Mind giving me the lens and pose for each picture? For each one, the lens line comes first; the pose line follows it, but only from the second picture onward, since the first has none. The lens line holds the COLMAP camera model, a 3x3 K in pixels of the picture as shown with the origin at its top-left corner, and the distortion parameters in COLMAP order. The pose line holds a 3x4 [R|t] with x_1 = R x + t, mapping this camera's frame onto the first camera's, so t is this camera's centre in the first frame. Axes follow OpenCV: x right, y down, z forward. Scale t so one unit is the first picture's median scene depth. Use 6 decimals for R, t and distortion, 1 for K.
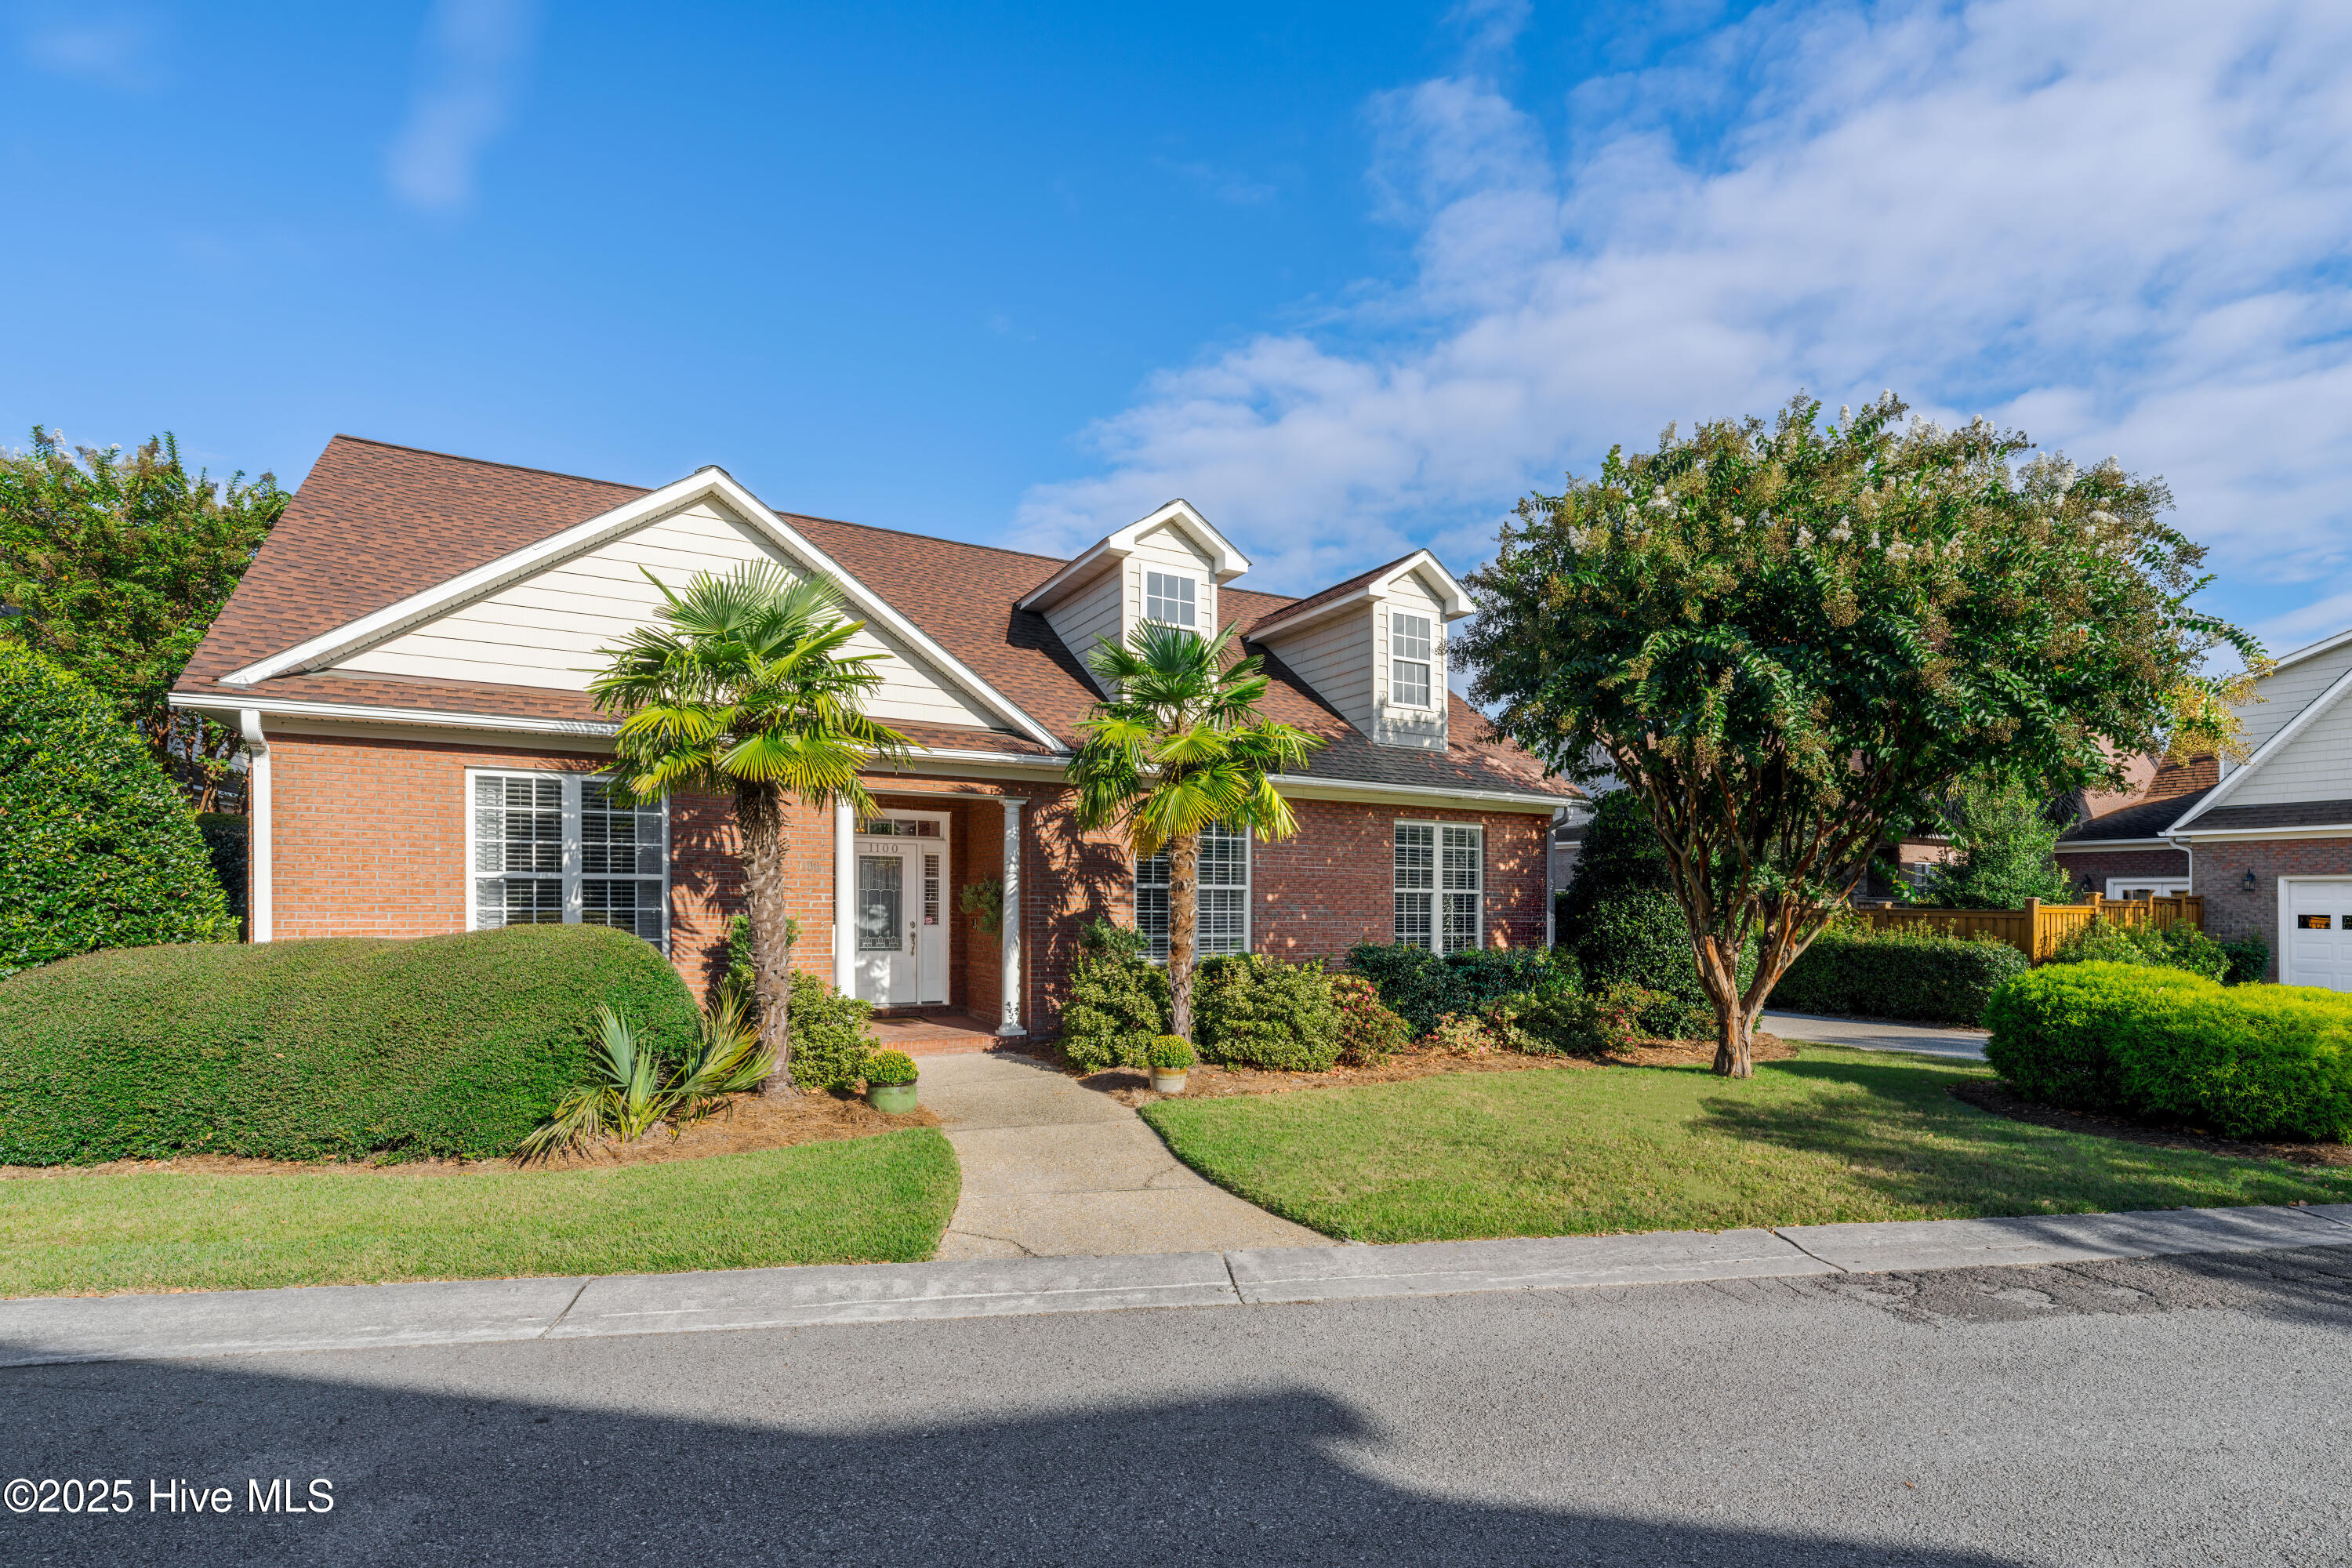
lens RADIAL K [[1143.9, 0, 1185.6], [0, 1143.9, 915.1], [0, 0, 1]] dist [-0.002635, -0.000765]
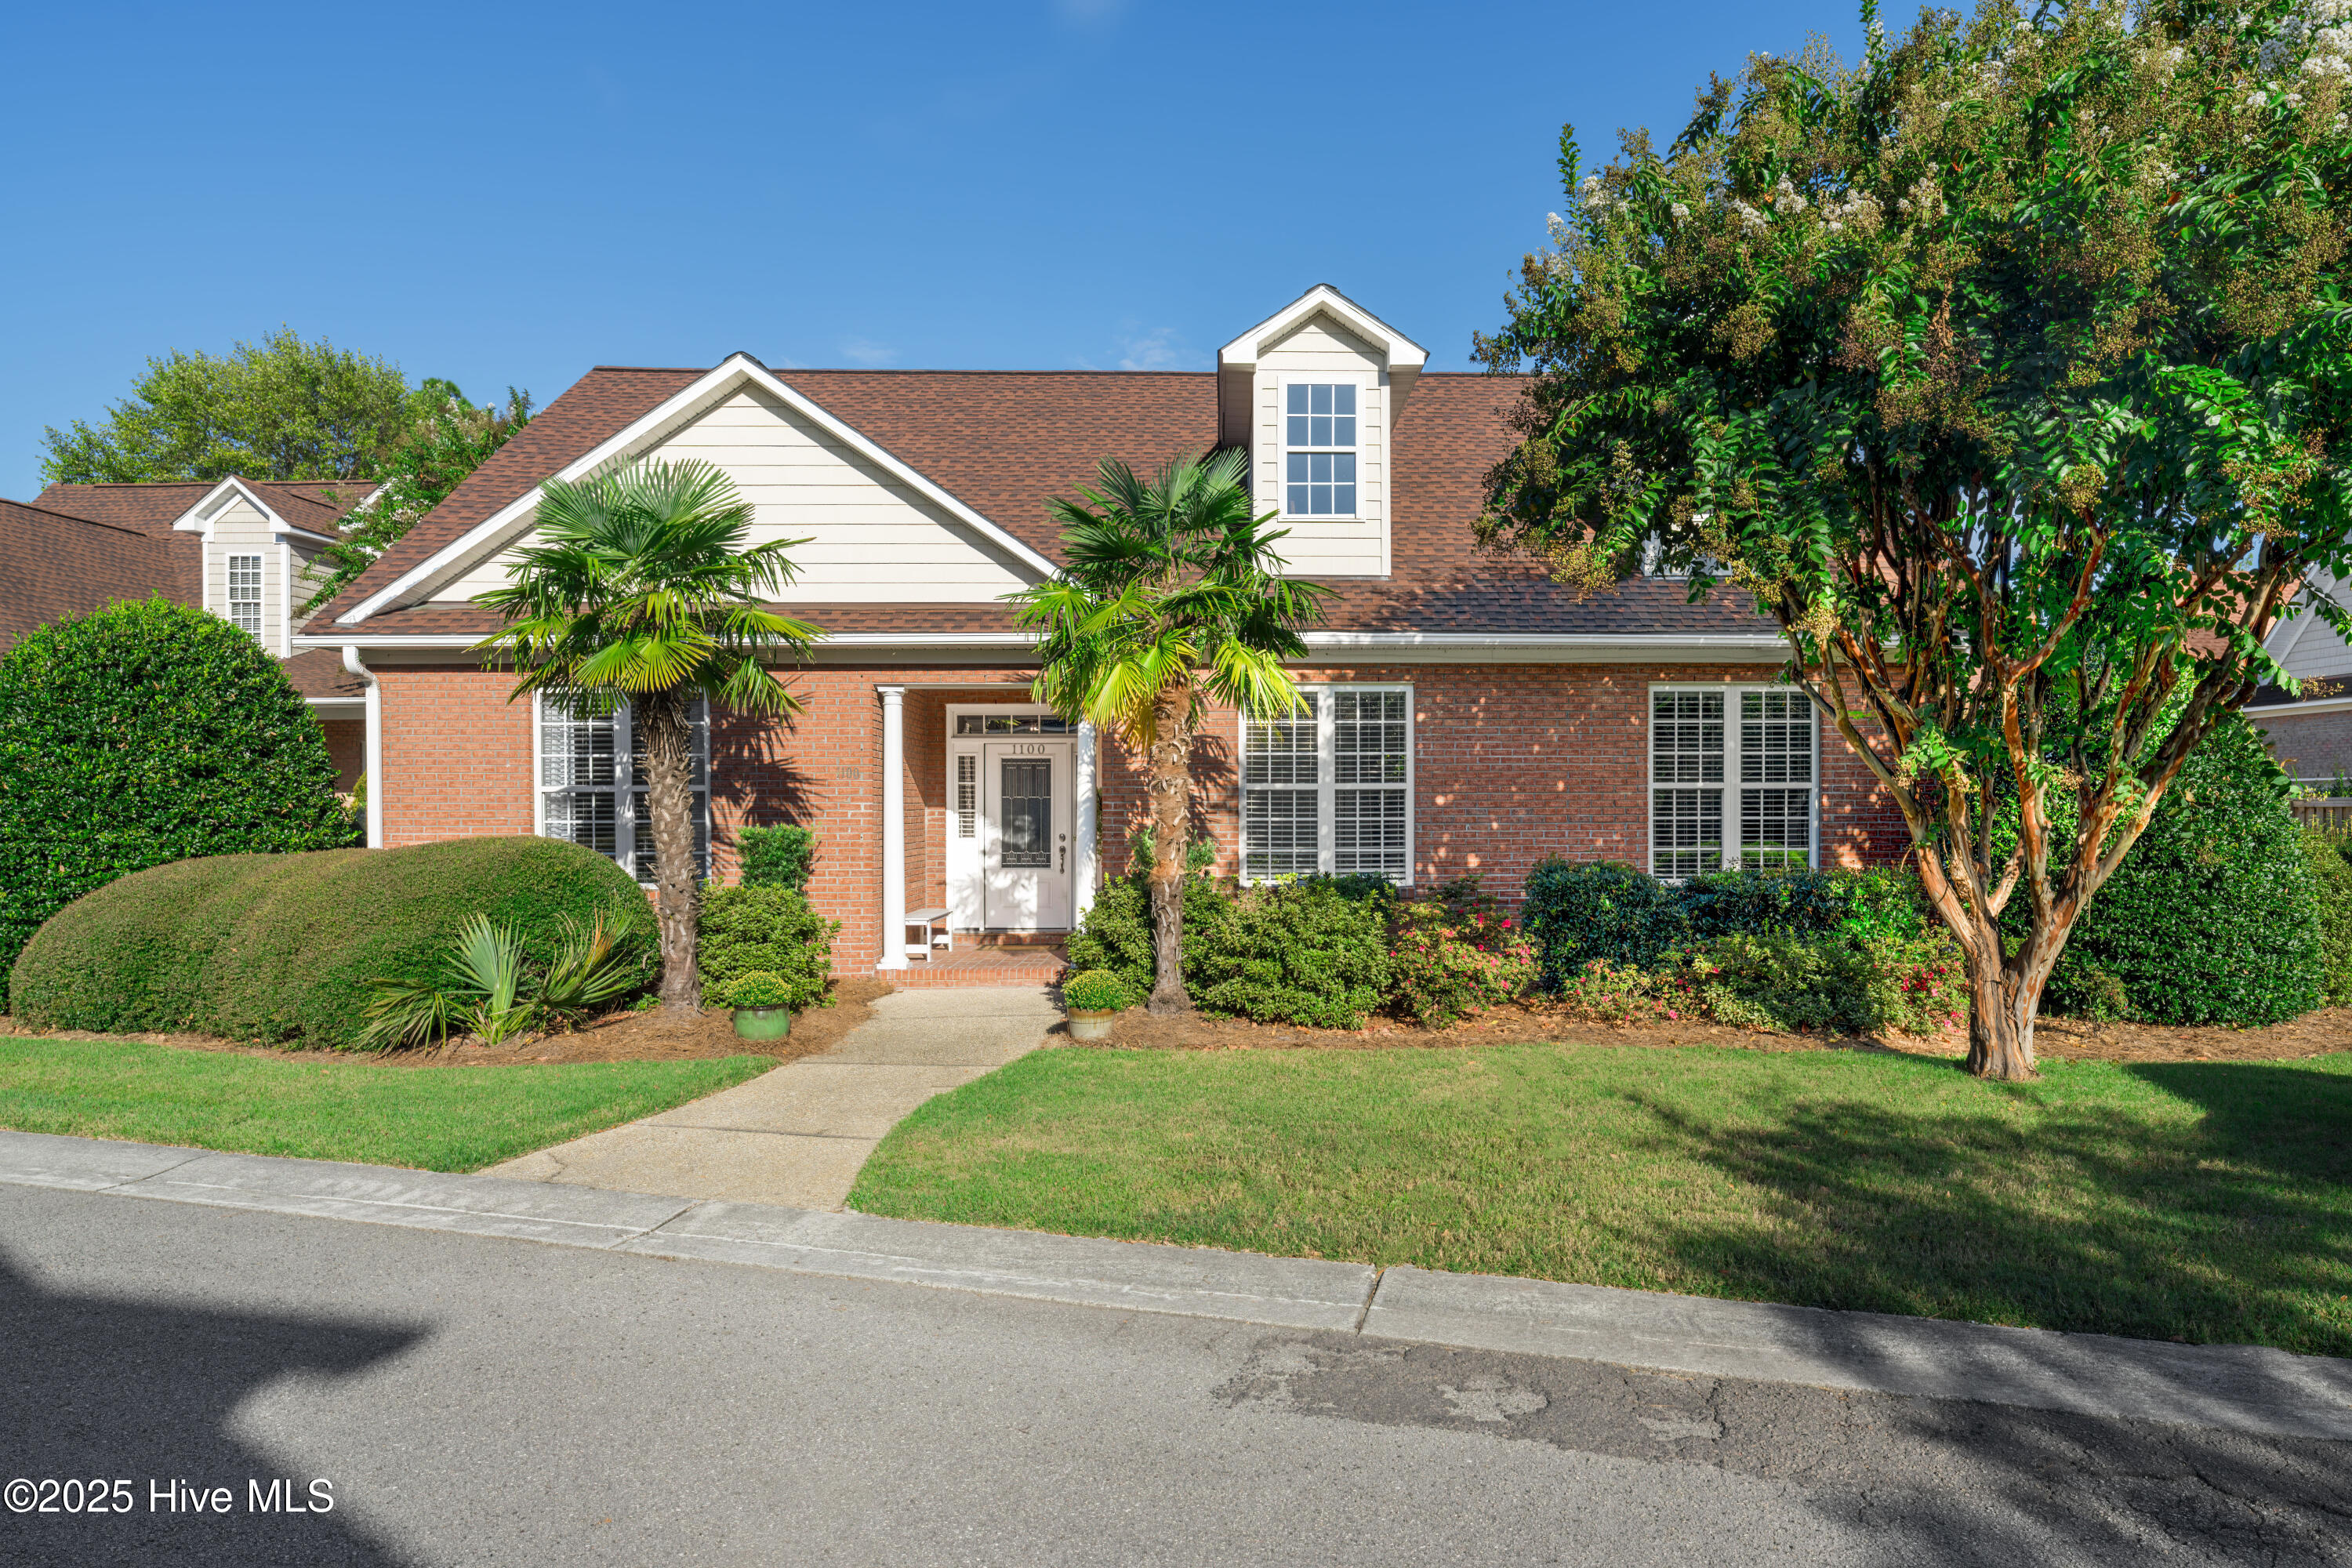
lens RADIAL K [[1487.7, 0, 1189.4], [0, 1487.7, 835.5], [0, 0, 1]] dist [0.000976, -0.000136]
pose [[0.878177, -0.004874, -0.478311, 0.501291], [0.006138, 0.999981, 0.001079, 0.007771], [0.478296, -0.003884, 0.878190, 0.095067]]
